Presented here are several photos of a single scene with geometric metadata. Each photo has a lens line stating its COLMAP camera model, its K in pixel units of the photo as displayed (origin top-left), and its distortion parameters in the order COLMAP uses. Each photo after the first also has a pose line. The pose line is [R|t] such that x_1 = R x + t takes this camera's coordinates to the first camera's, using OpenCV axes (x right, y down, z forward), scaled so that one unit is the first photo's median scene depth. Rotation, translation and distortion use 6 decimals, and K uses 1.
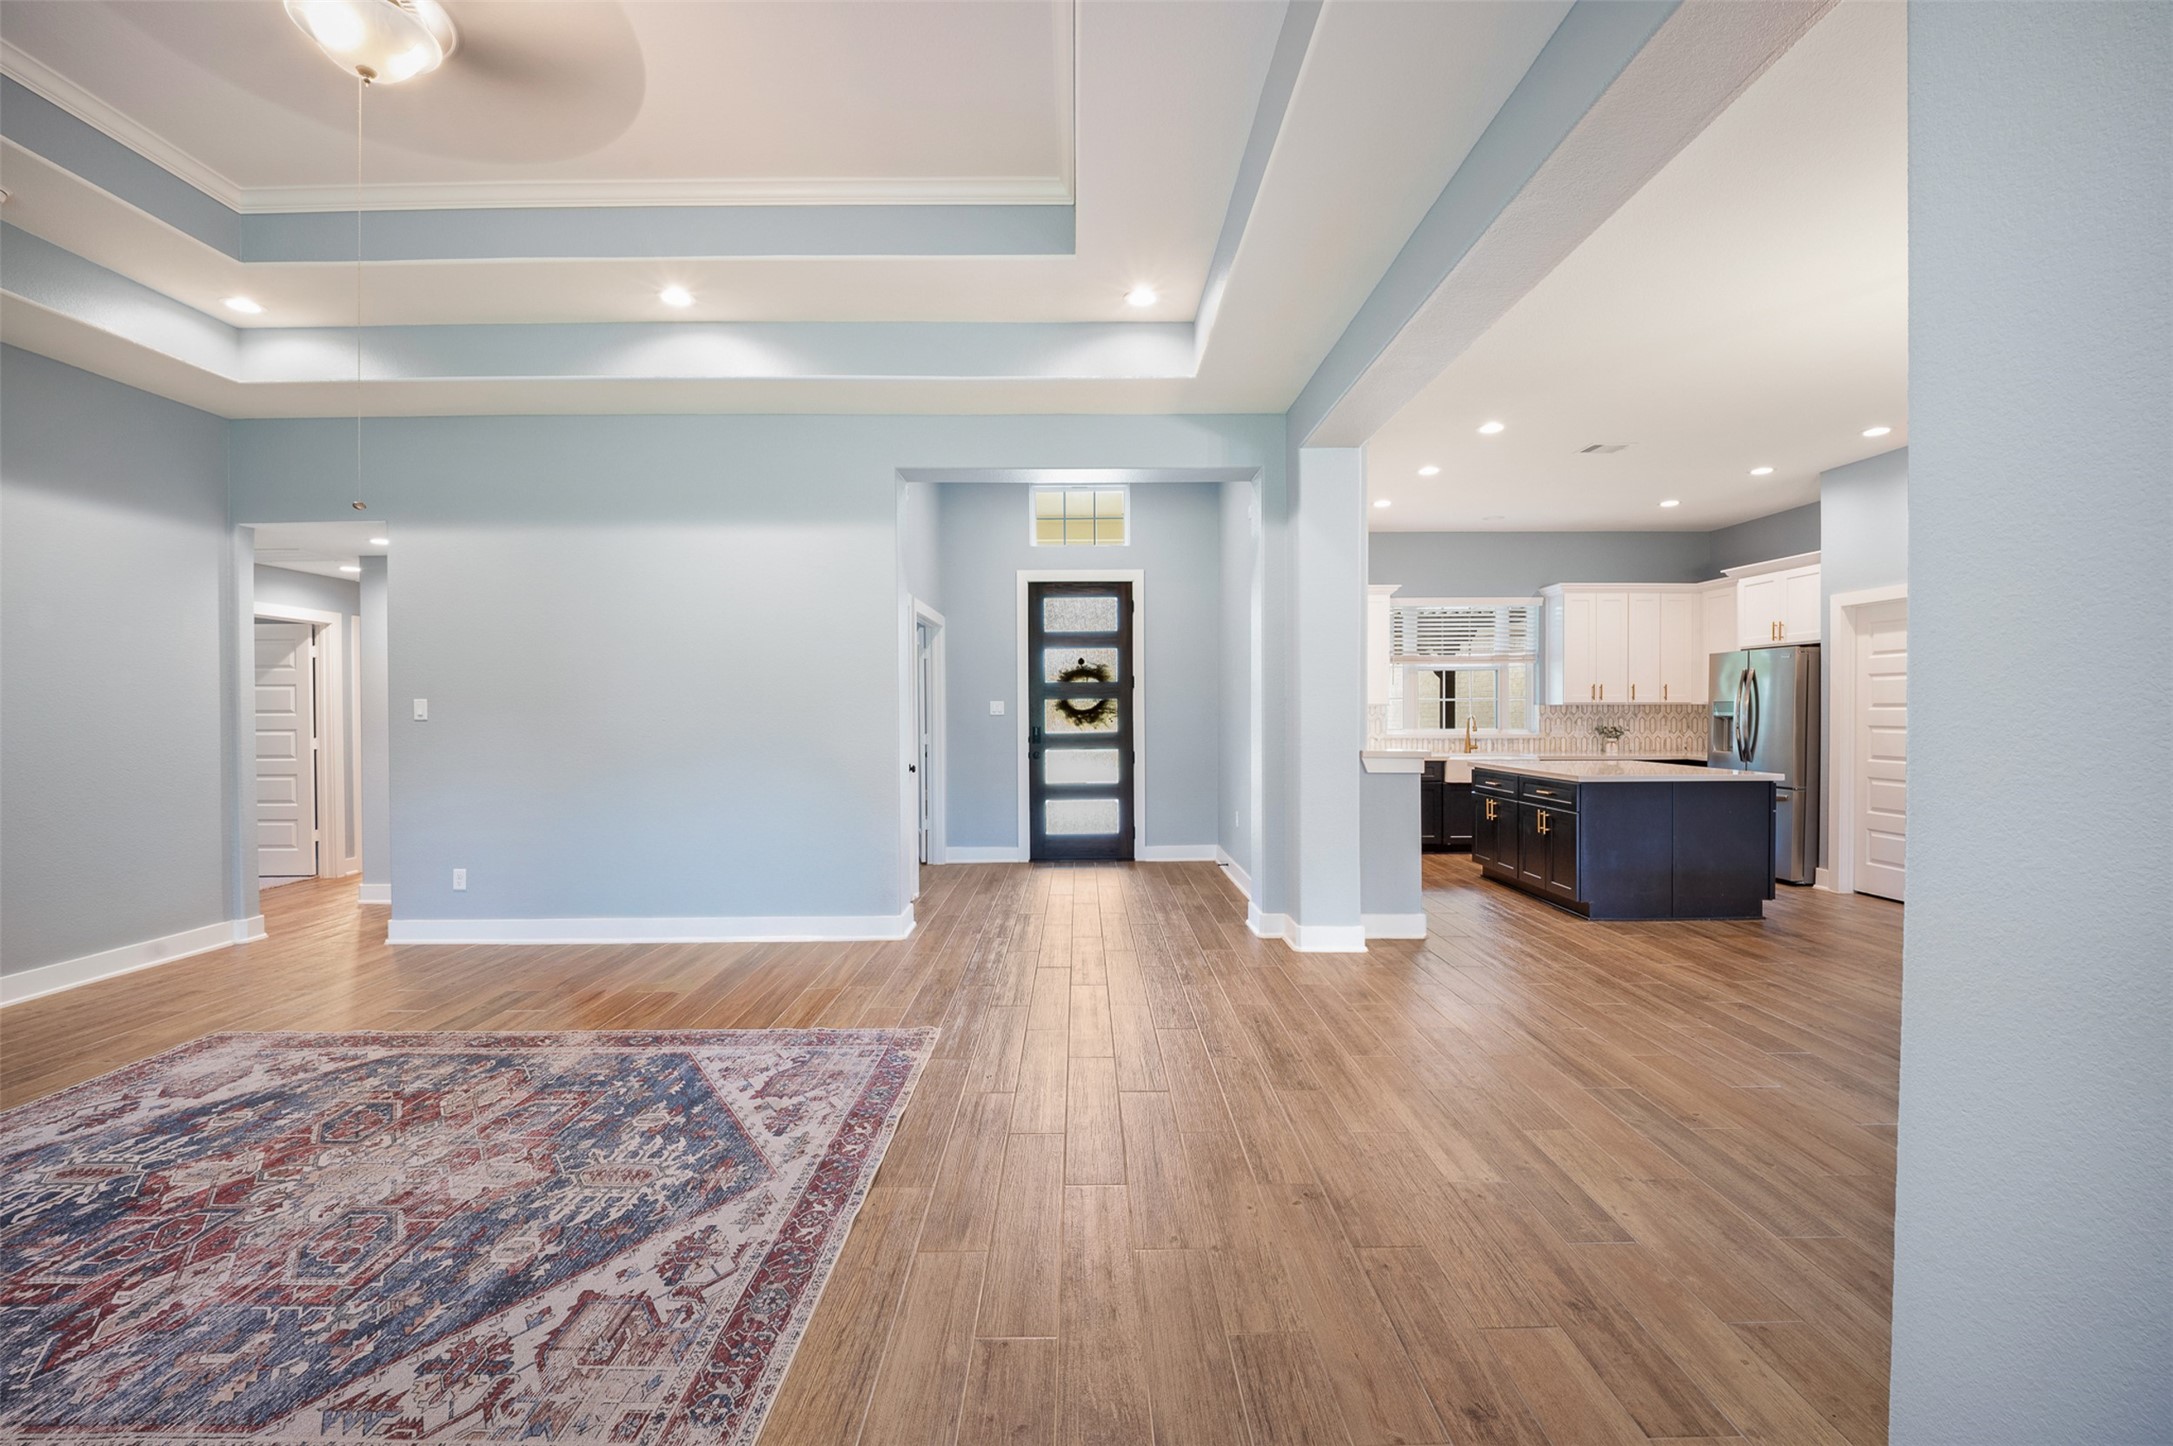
lens RADIAL K [[898.5, 0, 1065.9], [0, 898.5, 722.9], [0, 0, 1]] dist [-0.016672, -0.000393]
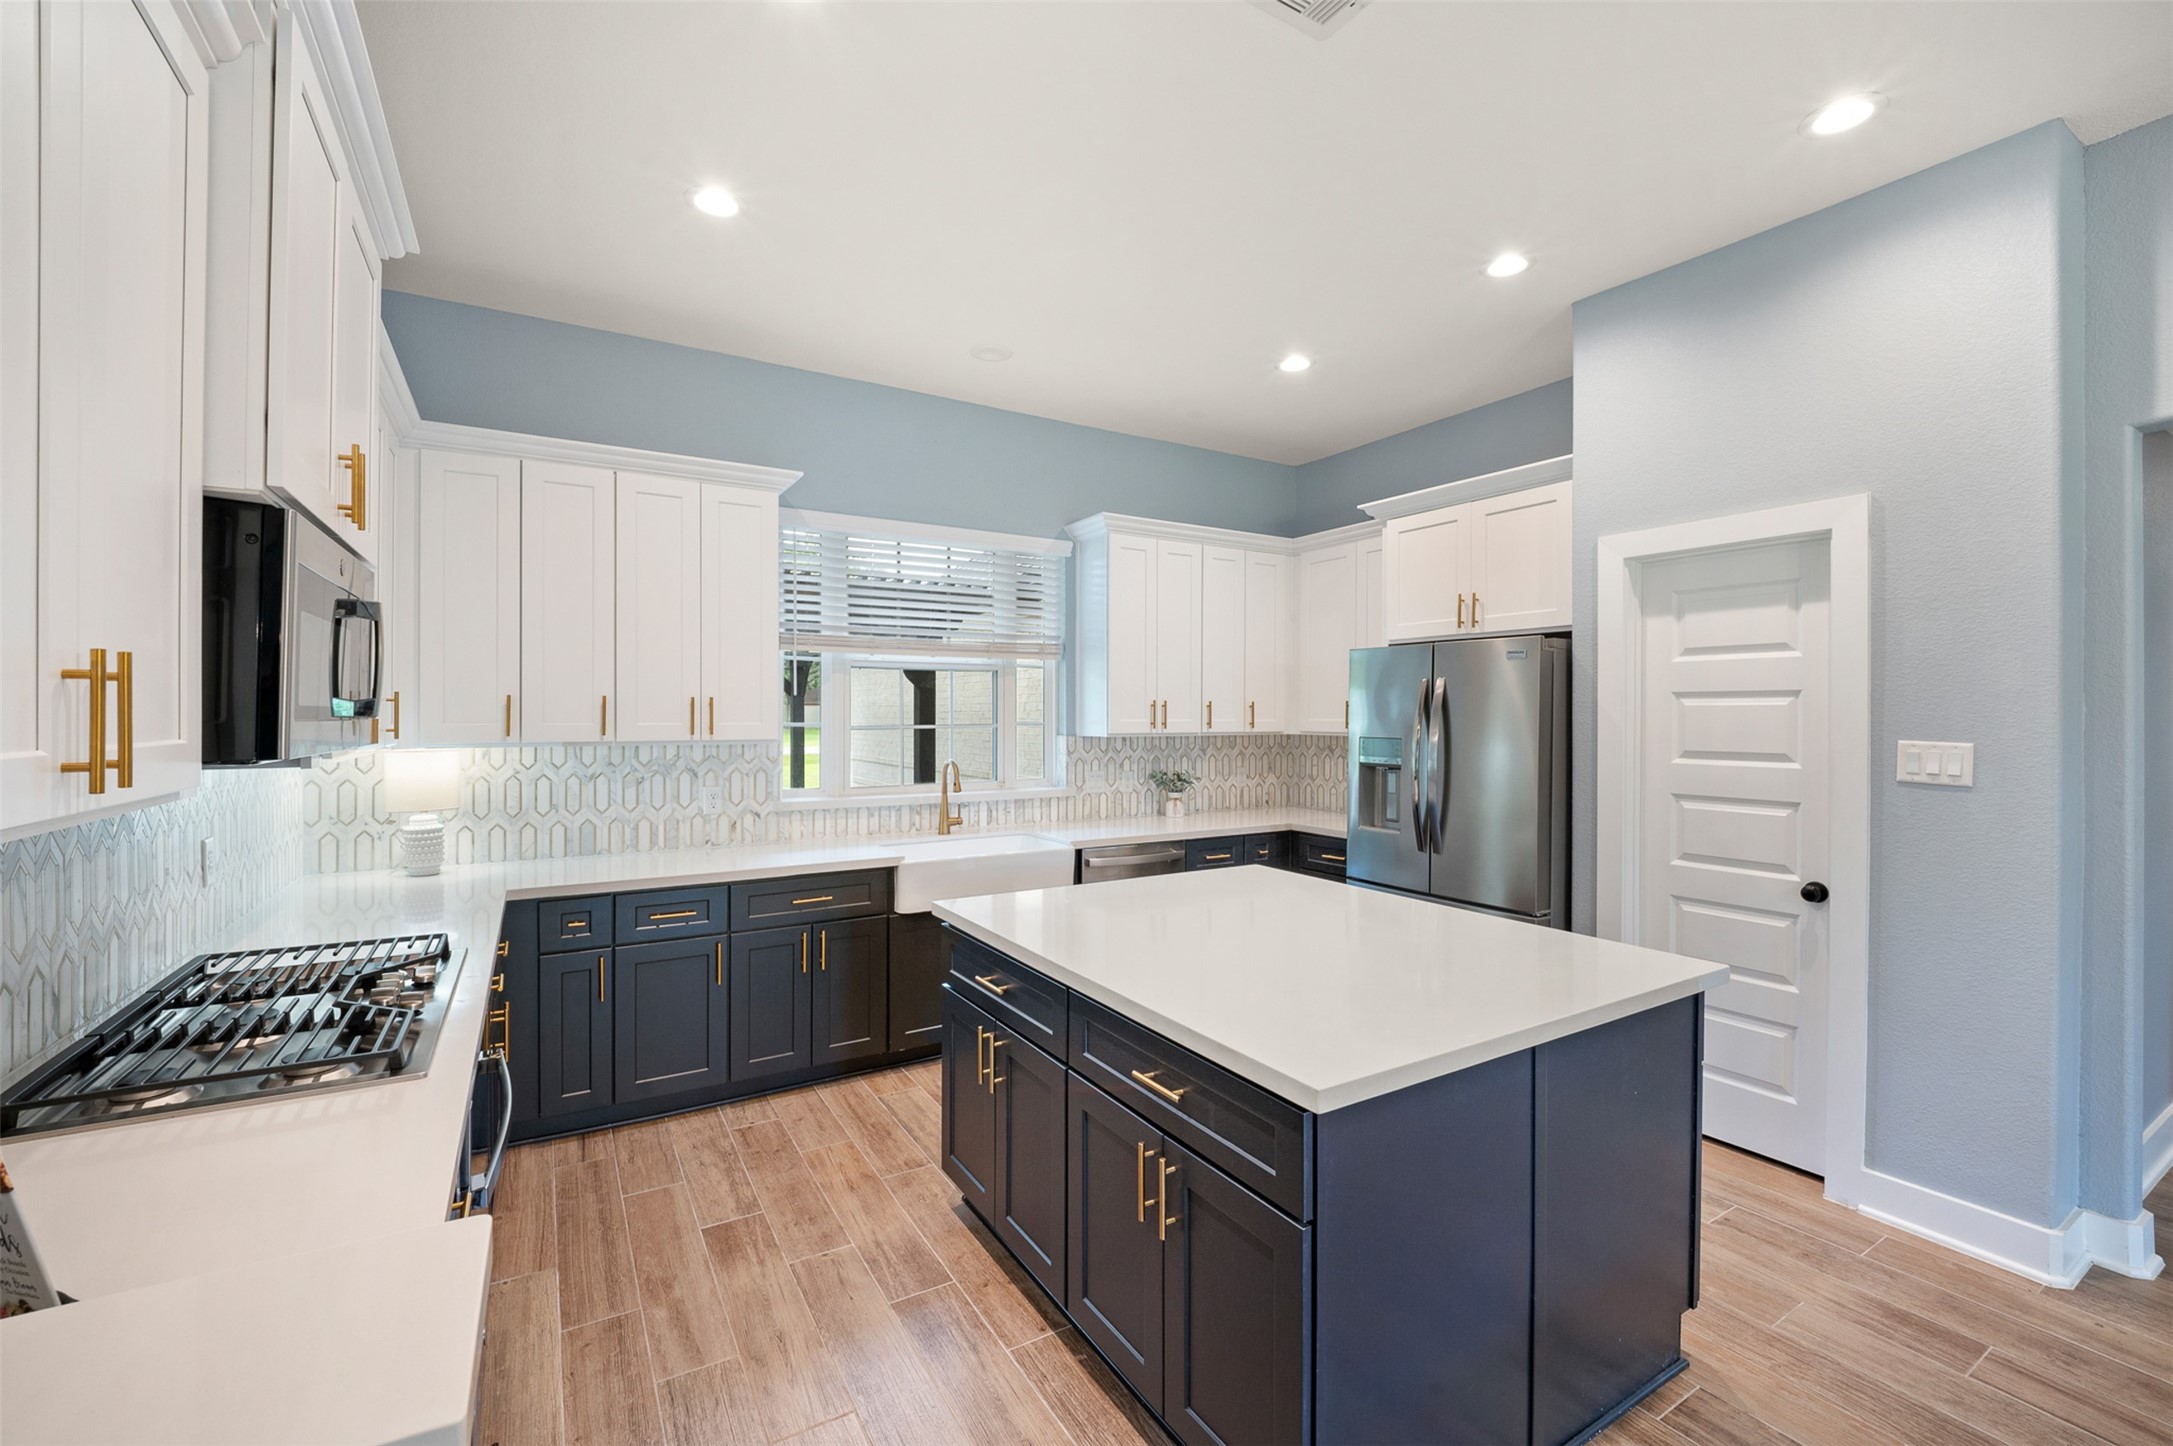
lens RADIAL K [[898.5, 0, 1083.0], [0, 898.5, 716.7], [0, 0, 1]] dist [-0.016672, -0.000393]
pose [[0.851265, 0.003404, 0.524726, 0.248986], [0.002291, 0.999945, -0.010204, -0.026525], [-0.524732, 0.009888, 0.851210, 0.526297]]
